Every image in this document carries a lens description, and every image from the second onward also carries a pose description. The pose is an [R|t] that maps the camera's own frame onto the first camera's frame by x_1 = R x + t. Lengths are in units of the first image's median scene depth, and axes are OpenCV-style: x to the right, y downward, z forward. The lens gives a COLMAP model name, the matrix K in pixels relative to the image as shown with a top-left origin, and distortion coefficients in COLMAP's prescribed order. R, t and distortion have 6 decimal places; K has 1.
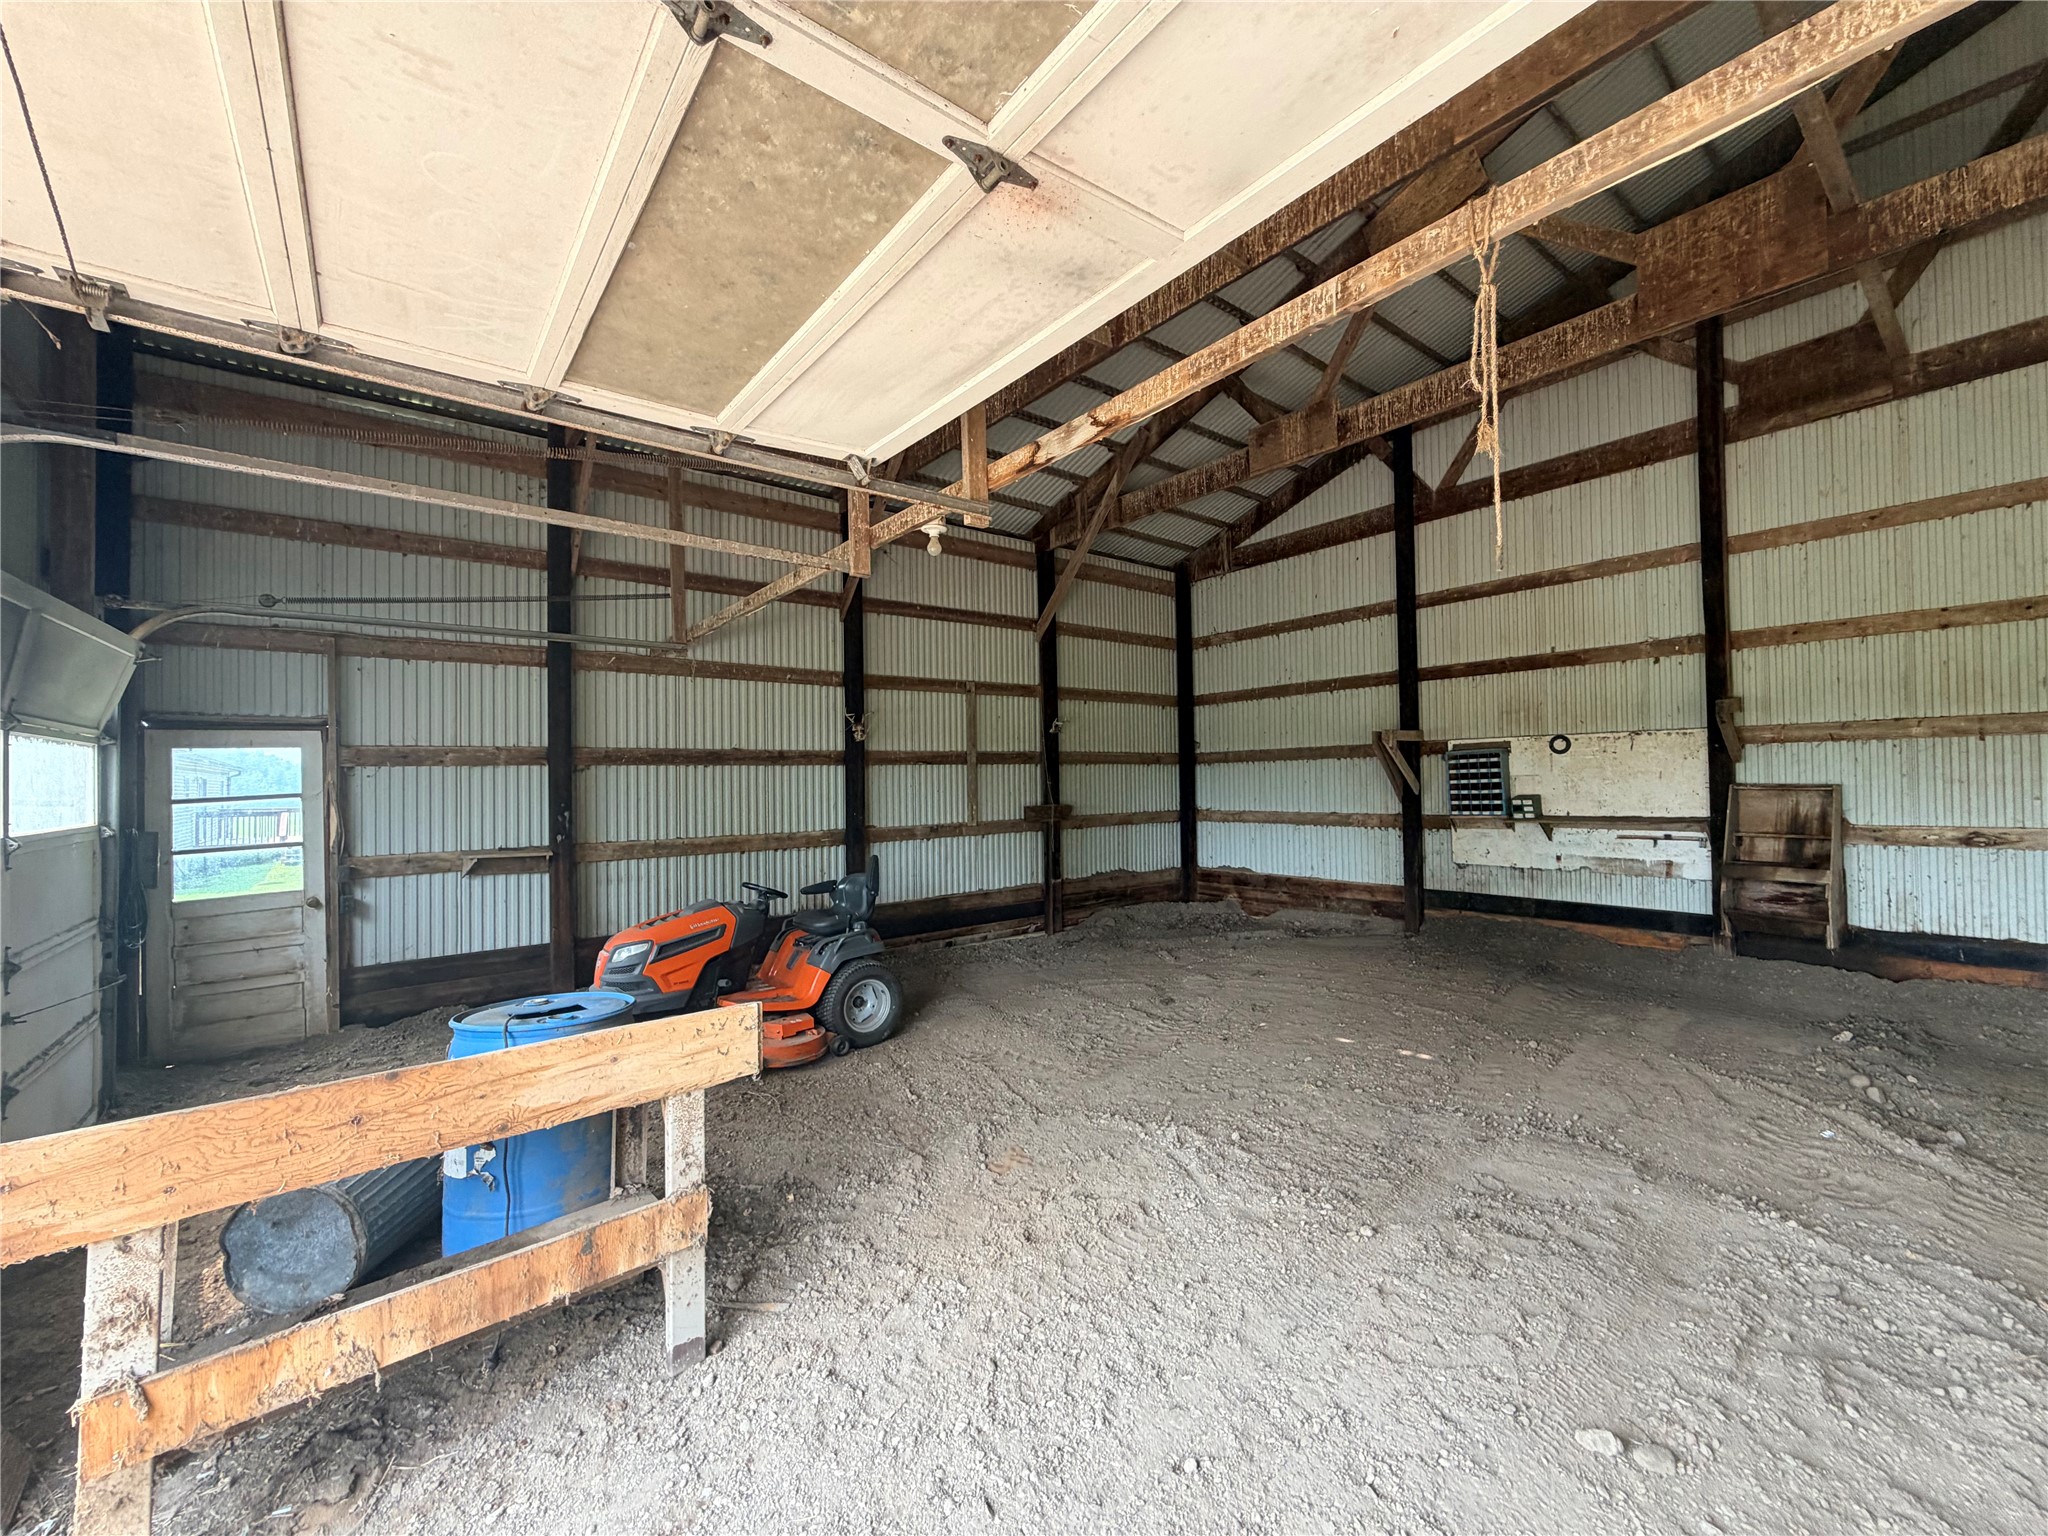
lens RADIAL K [[818.9, 0, 1015.6], [0, 818.9, 768.3], [0, 0, 1]] dist [0.001779, -0.000455]
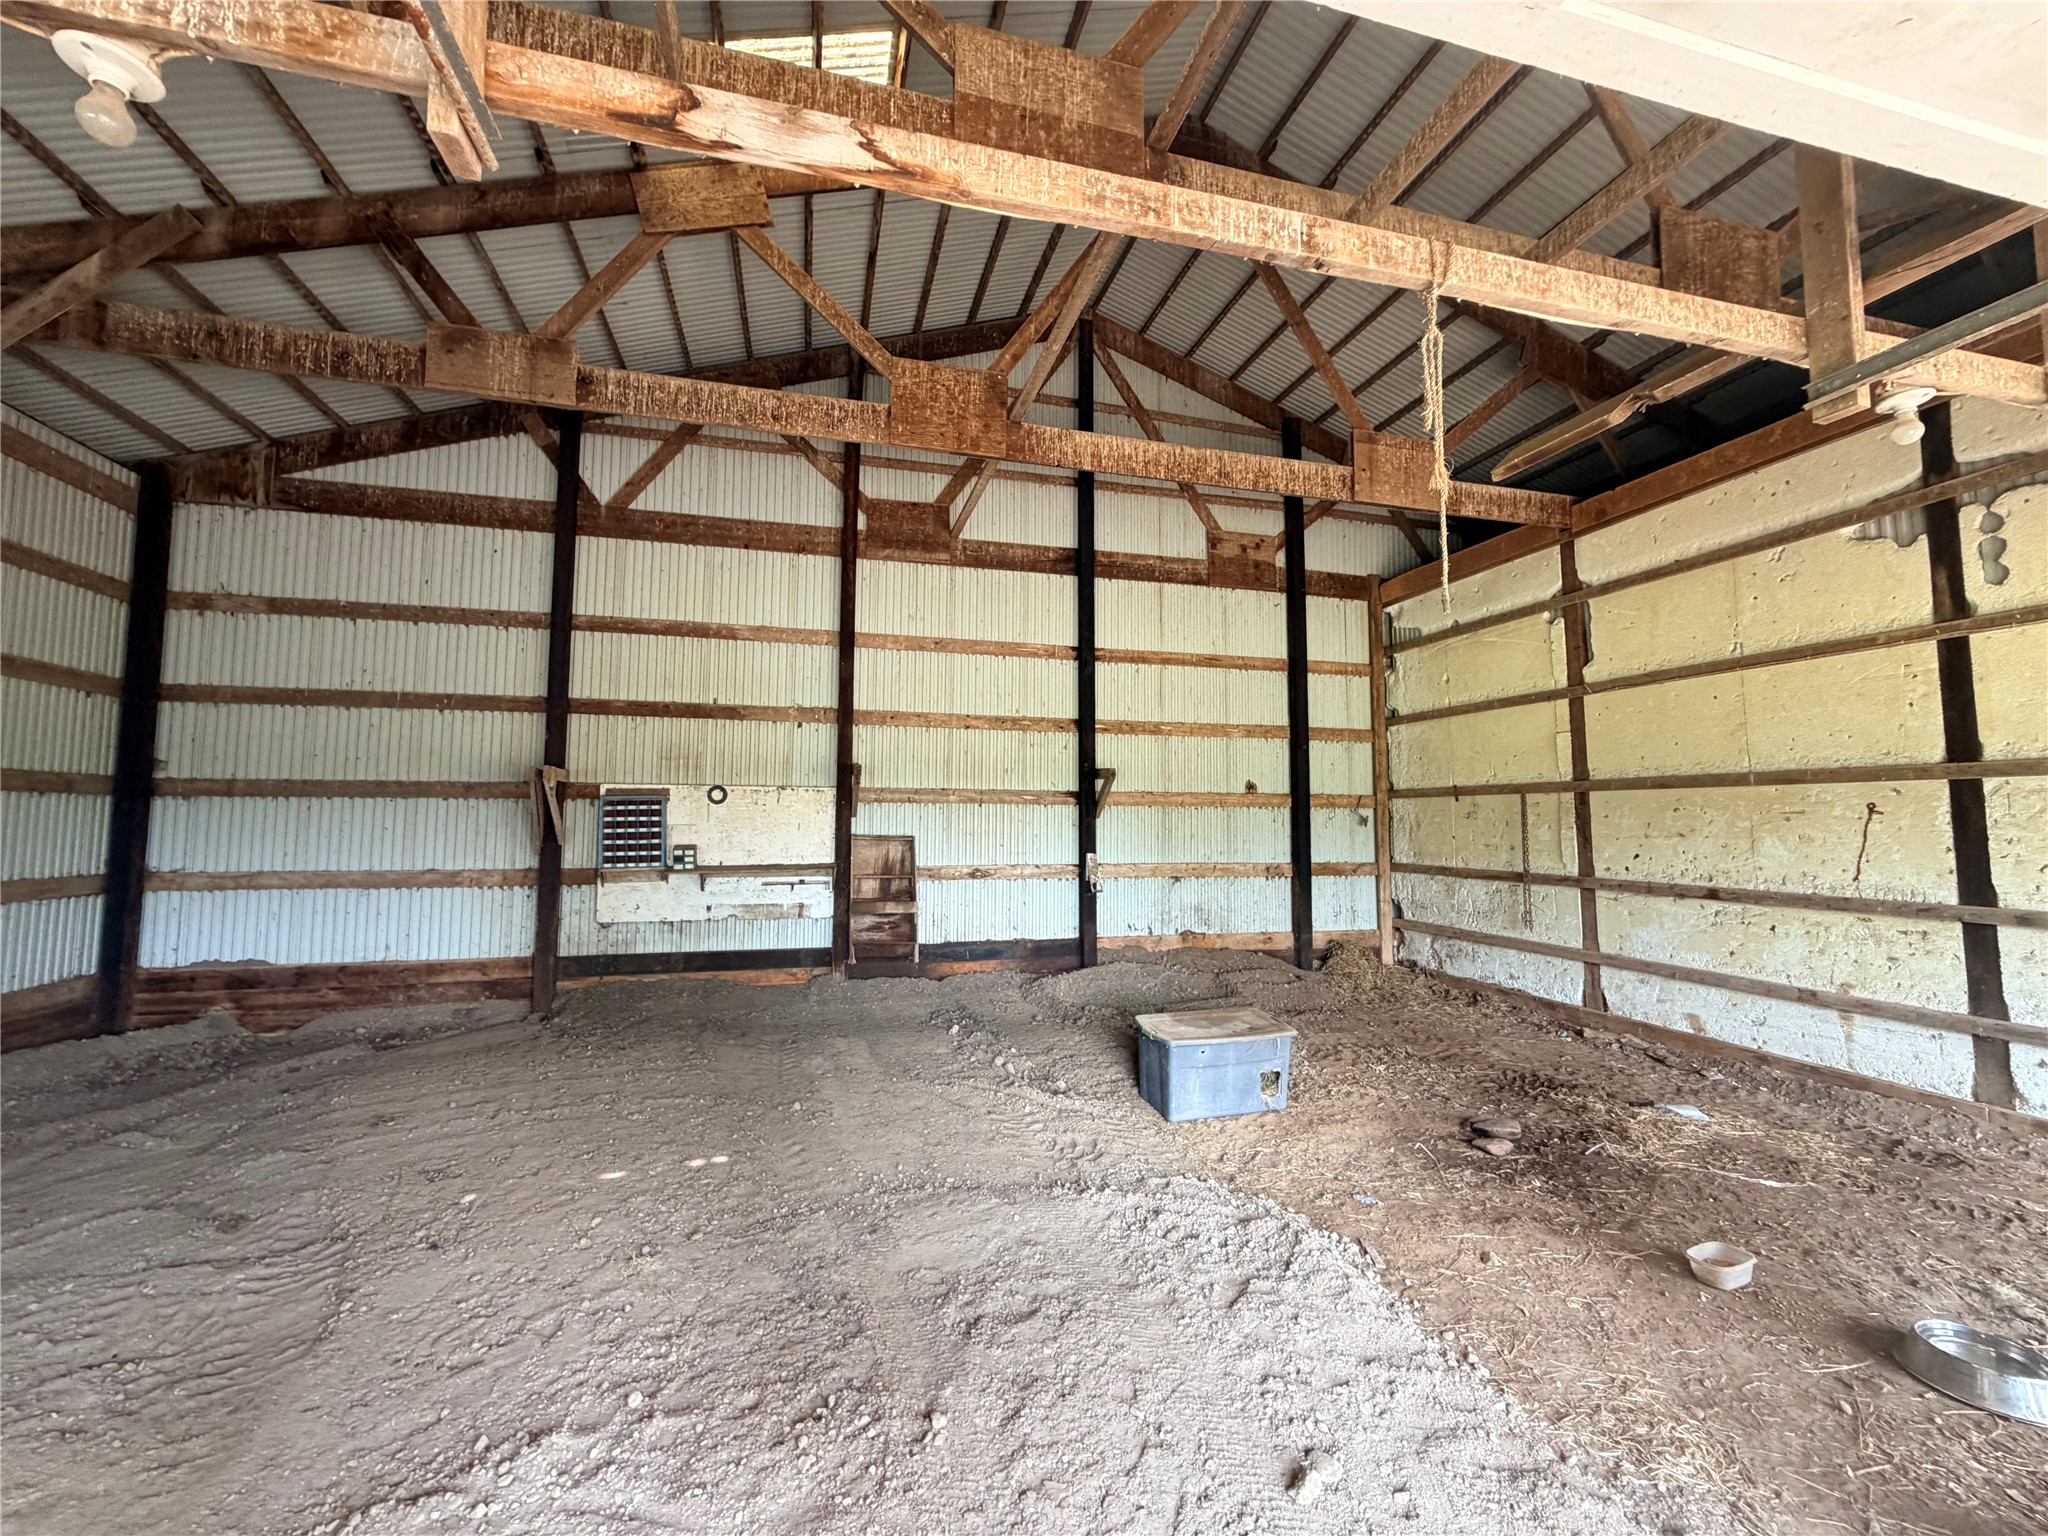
lens RADIAL K [[818.9, 0, 1019.8], [0, 818.9, 767.8], [0, 0, 1]] dist [0.001779, -0.000455]
pose [[0.396703, 0.081937, 0.914283, -0.122963], [-0.025159, 0.996605, -0.078398, 0.008244], [-0.917602, 0.008098, 0.397418, 0.268405]]
